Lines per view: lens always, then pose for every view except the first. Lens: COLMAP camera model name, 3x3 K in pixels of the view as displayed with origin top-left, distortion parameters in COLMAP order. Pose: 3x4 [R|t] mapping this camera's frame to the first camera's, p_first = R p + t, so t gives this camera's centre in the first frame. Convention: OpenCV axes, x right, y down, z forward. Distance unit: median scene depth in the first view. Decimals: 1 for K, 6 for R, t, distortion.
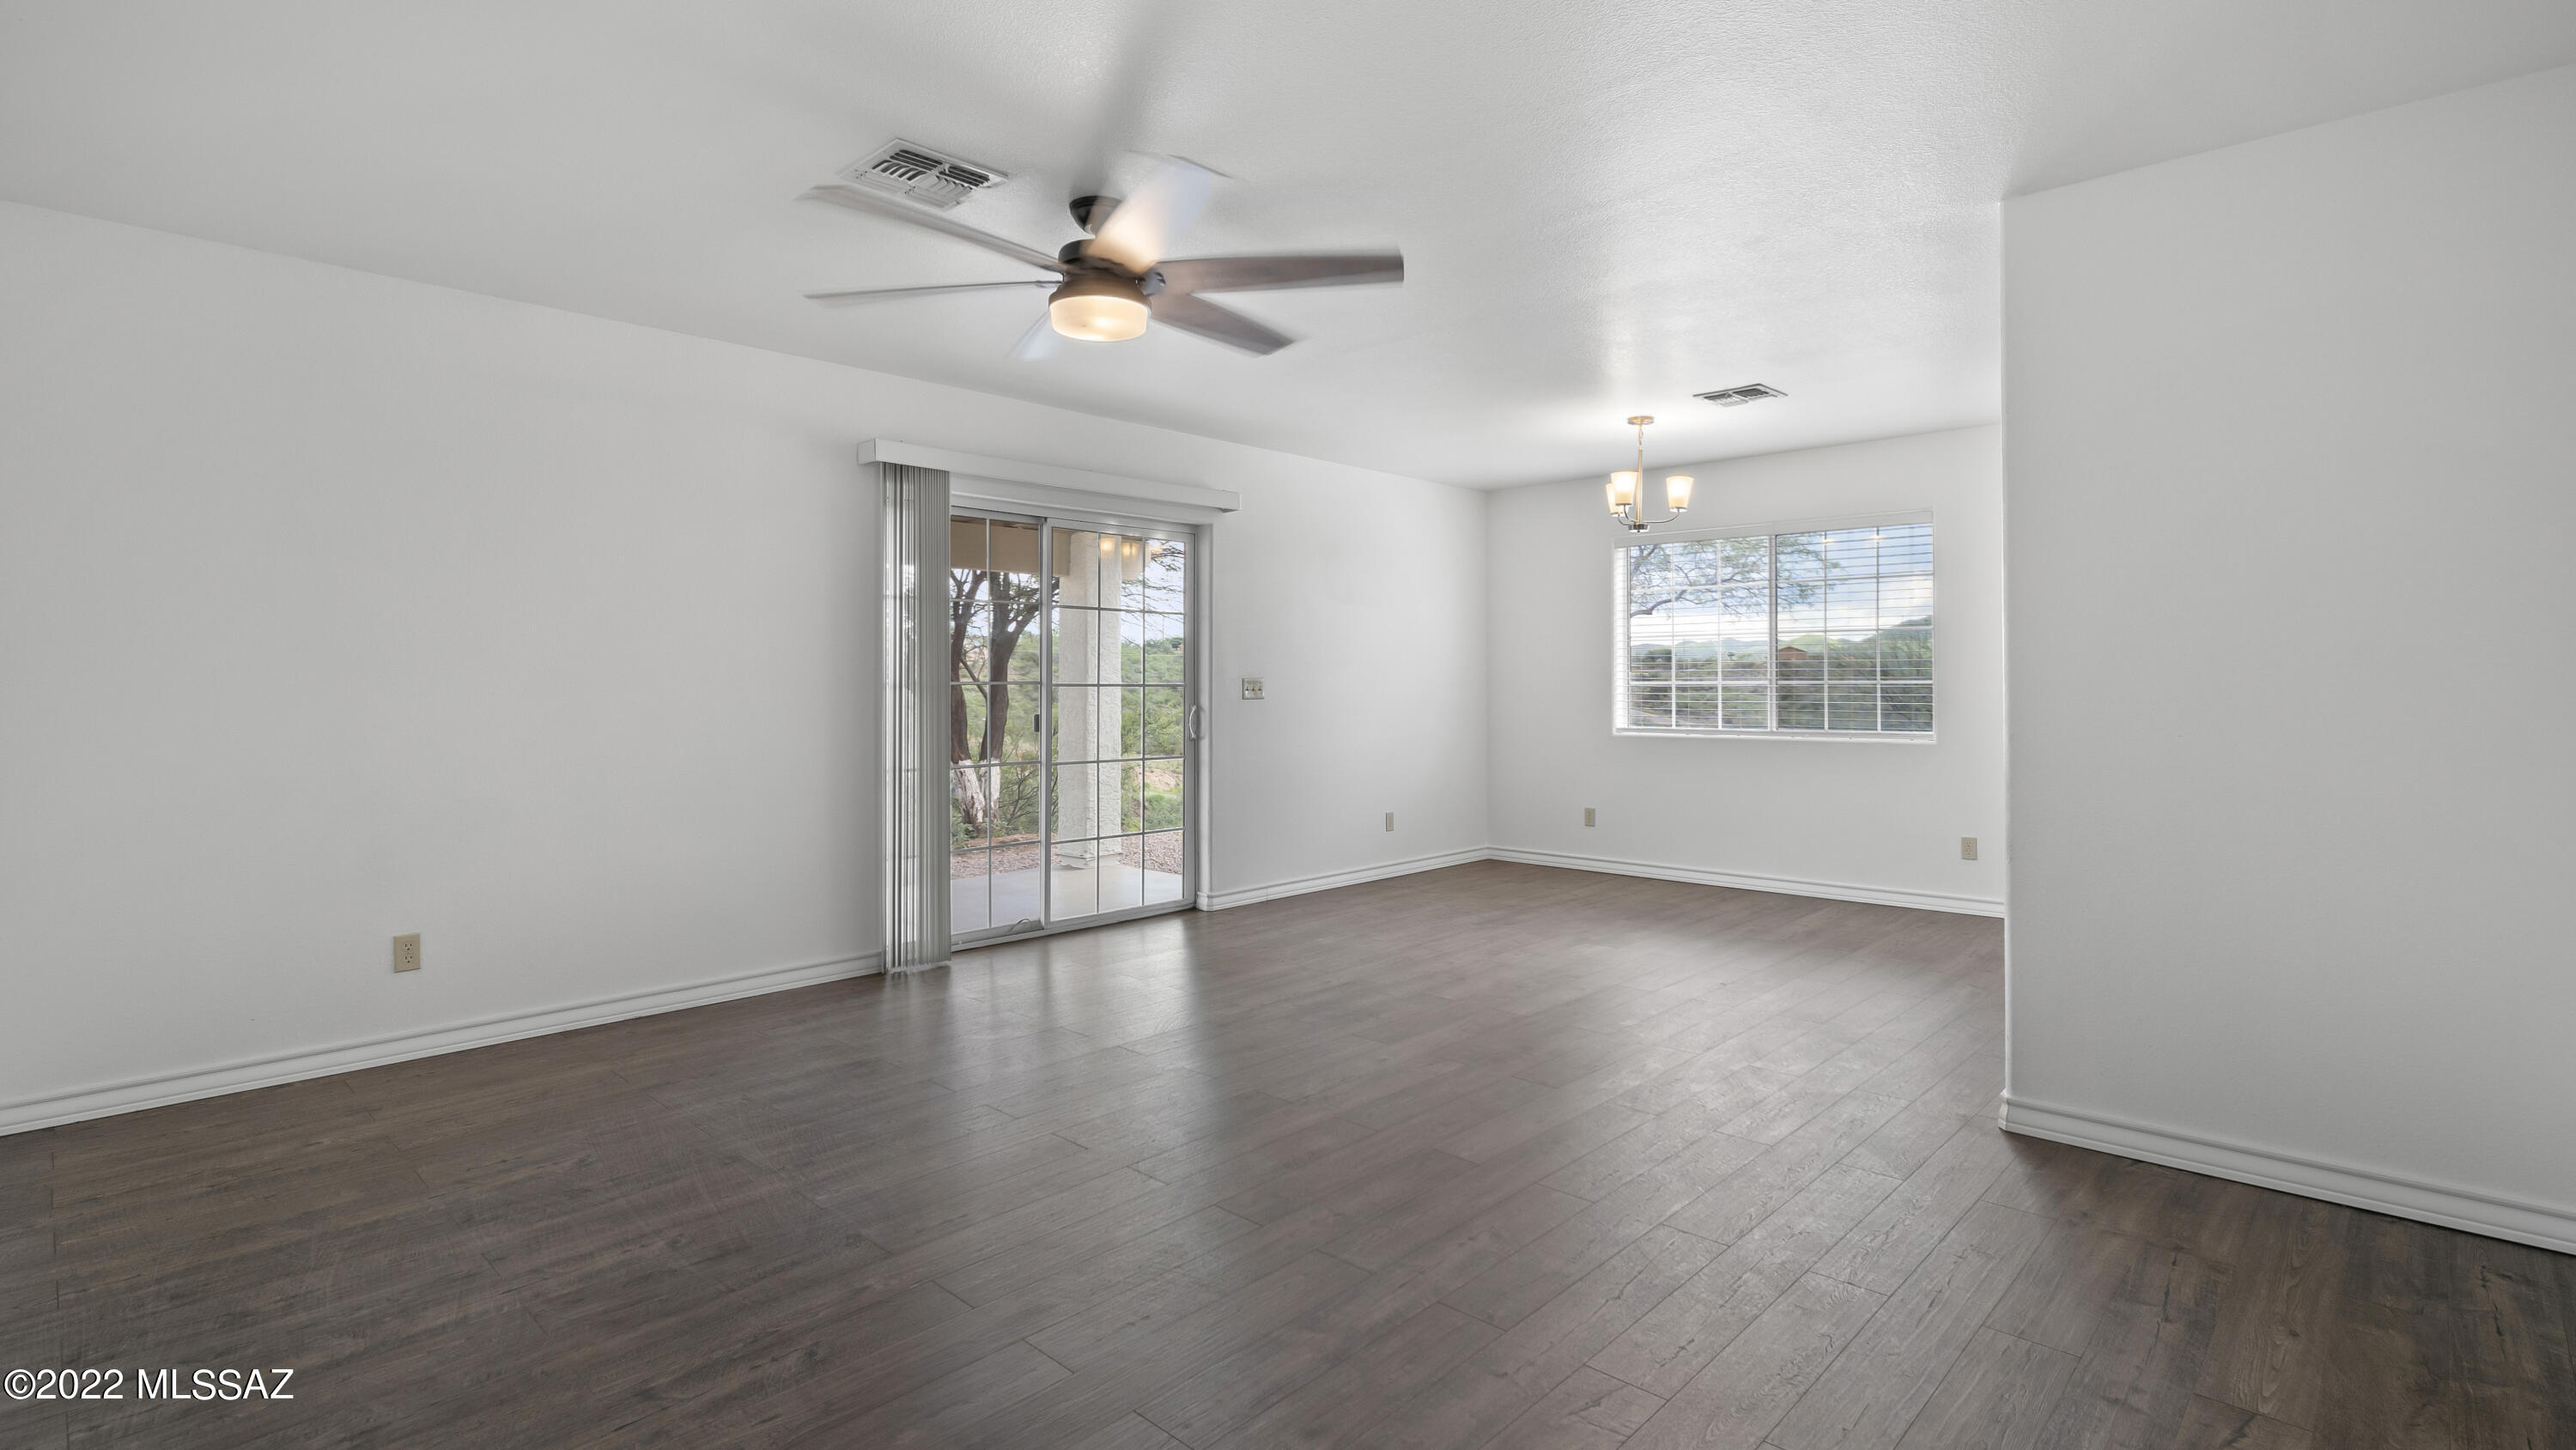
lens RADIAL K [[1209.9, 0, 1276.5], [0, 1209.9, 759.4], [0, 0, 1]] dist [-0.012934, -0.000012]
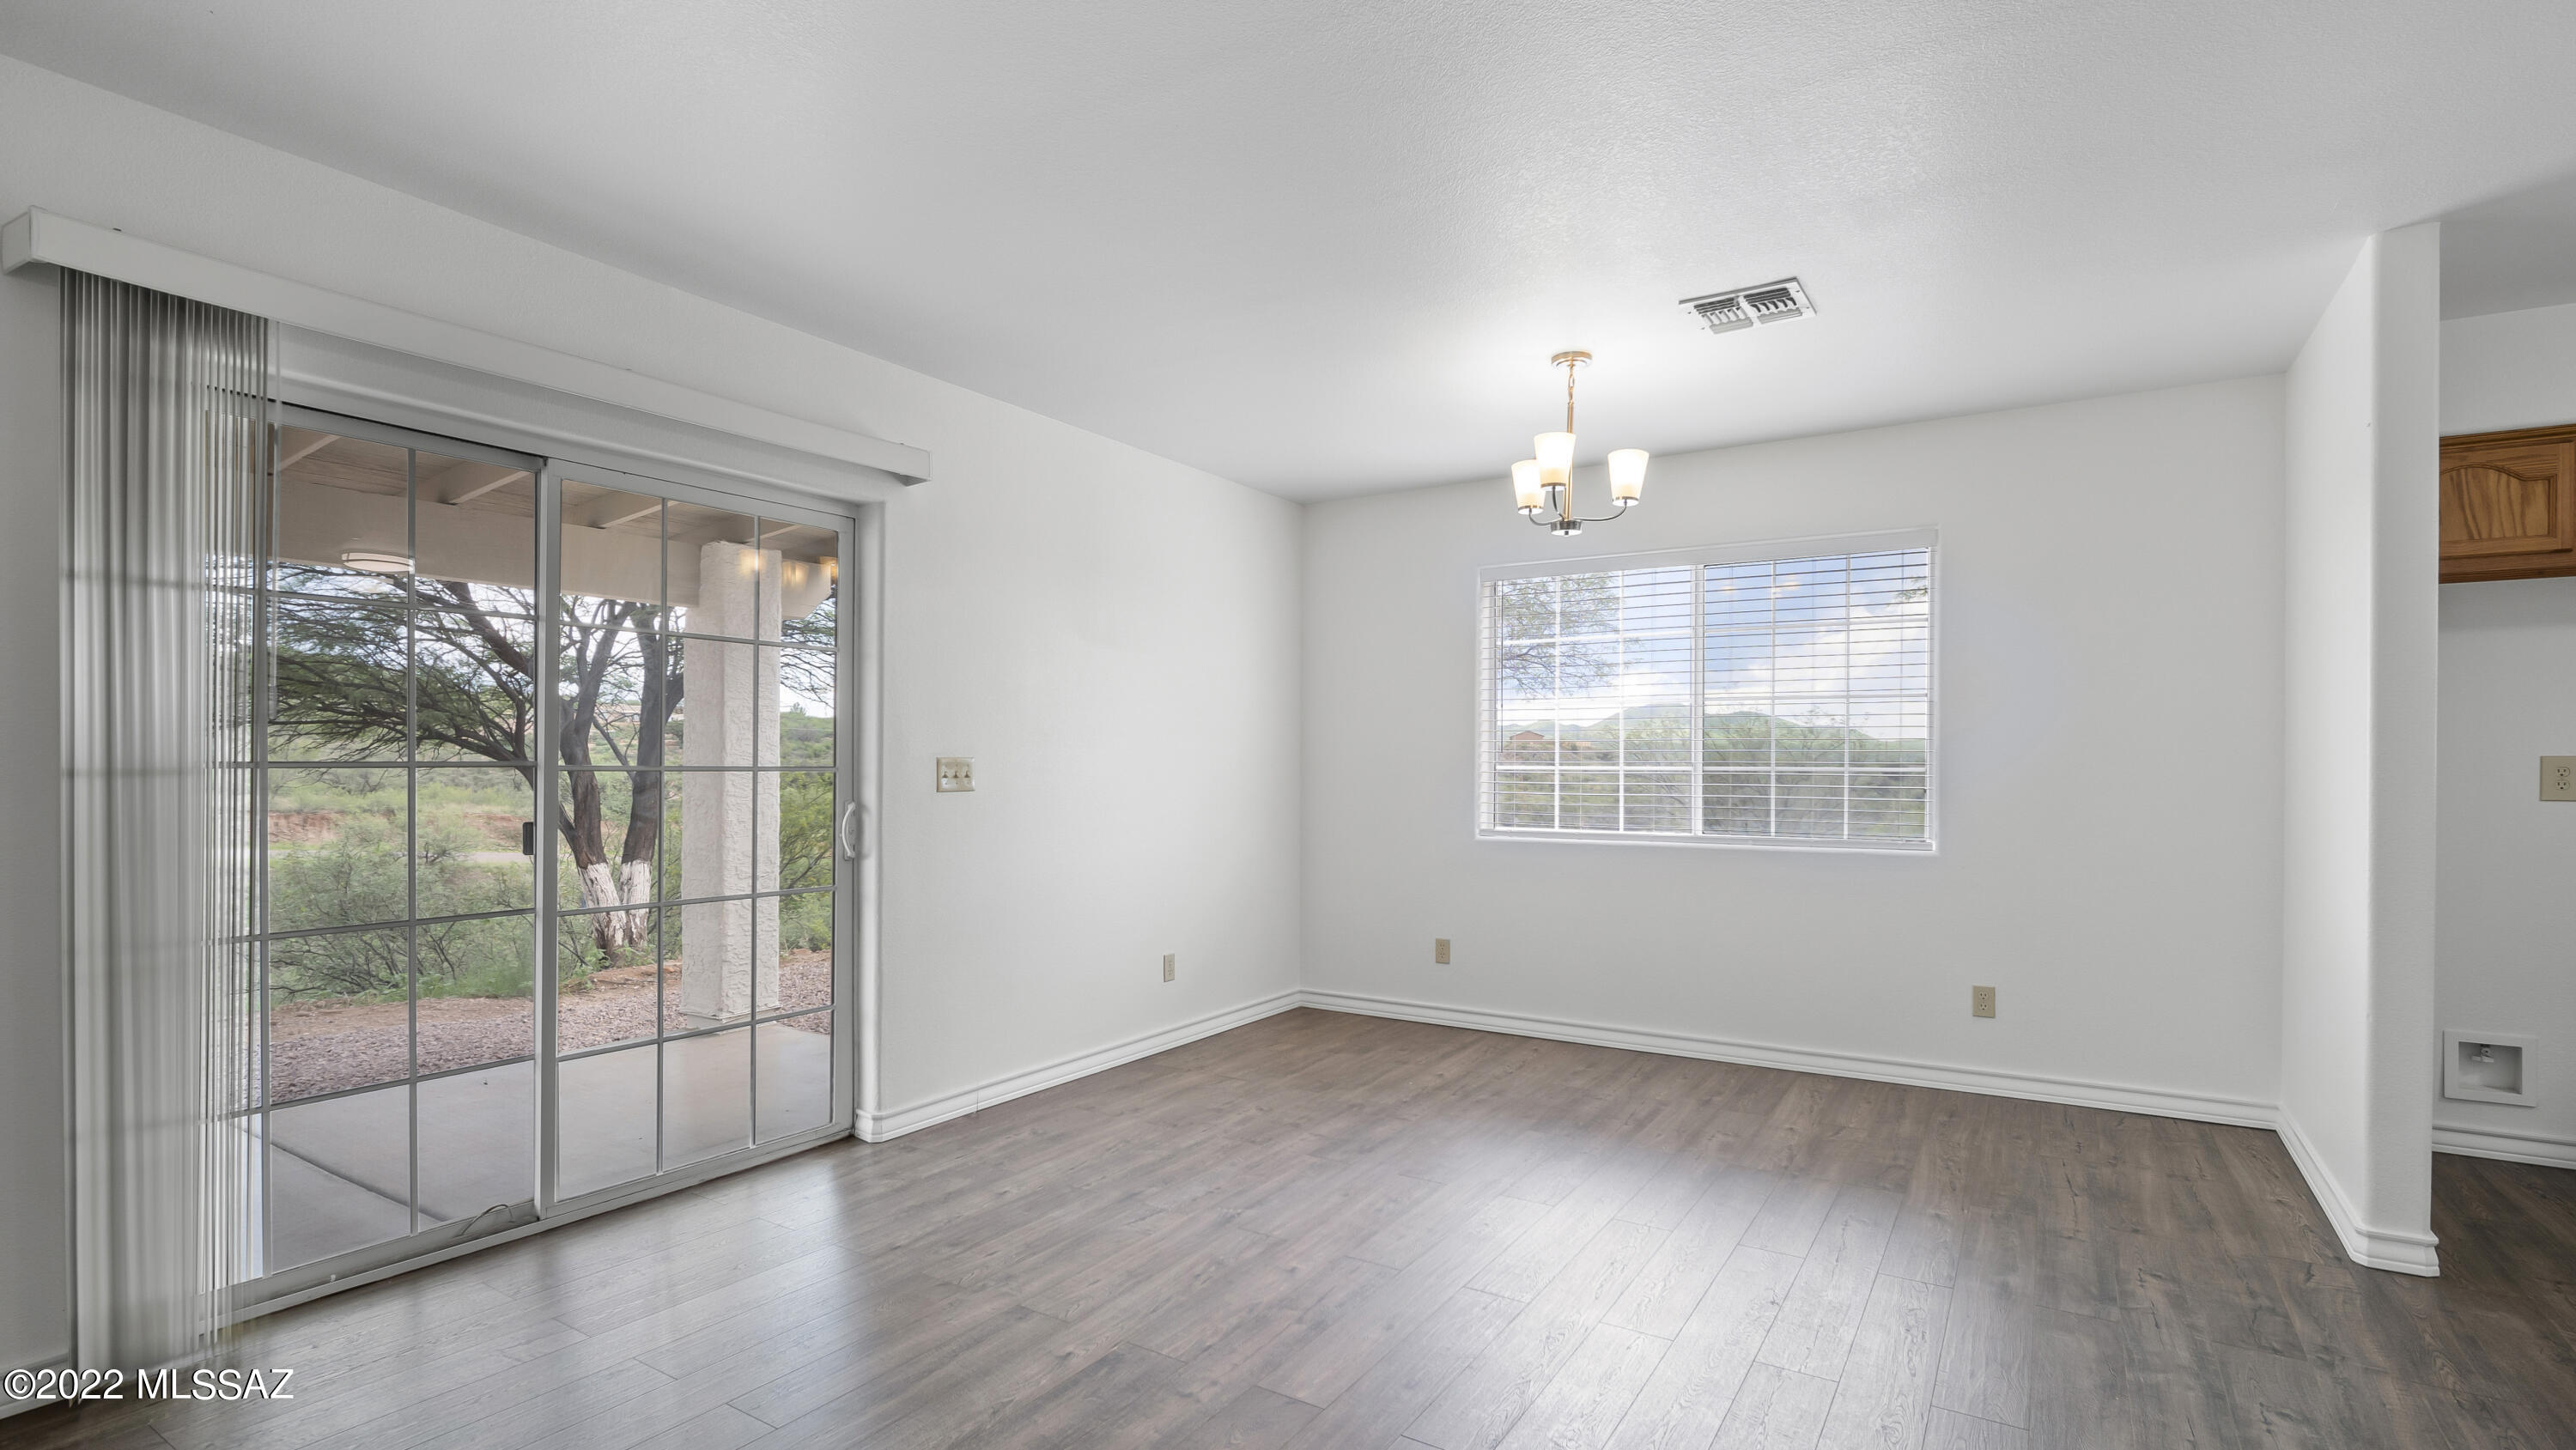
lens RADIAL K [[1209.9, 0, 1276.5], [0, 1209.9, 759.4], [0, 0, 1]] dist [-0.012934, -0.000012]
pose [[0.980936, 0.006846, 0.194210, 0.022238], [0.005982, 0.997842, -0.065389, -0.024479], [-0.194239, 0.065304, 0.978778, 0.356447]]
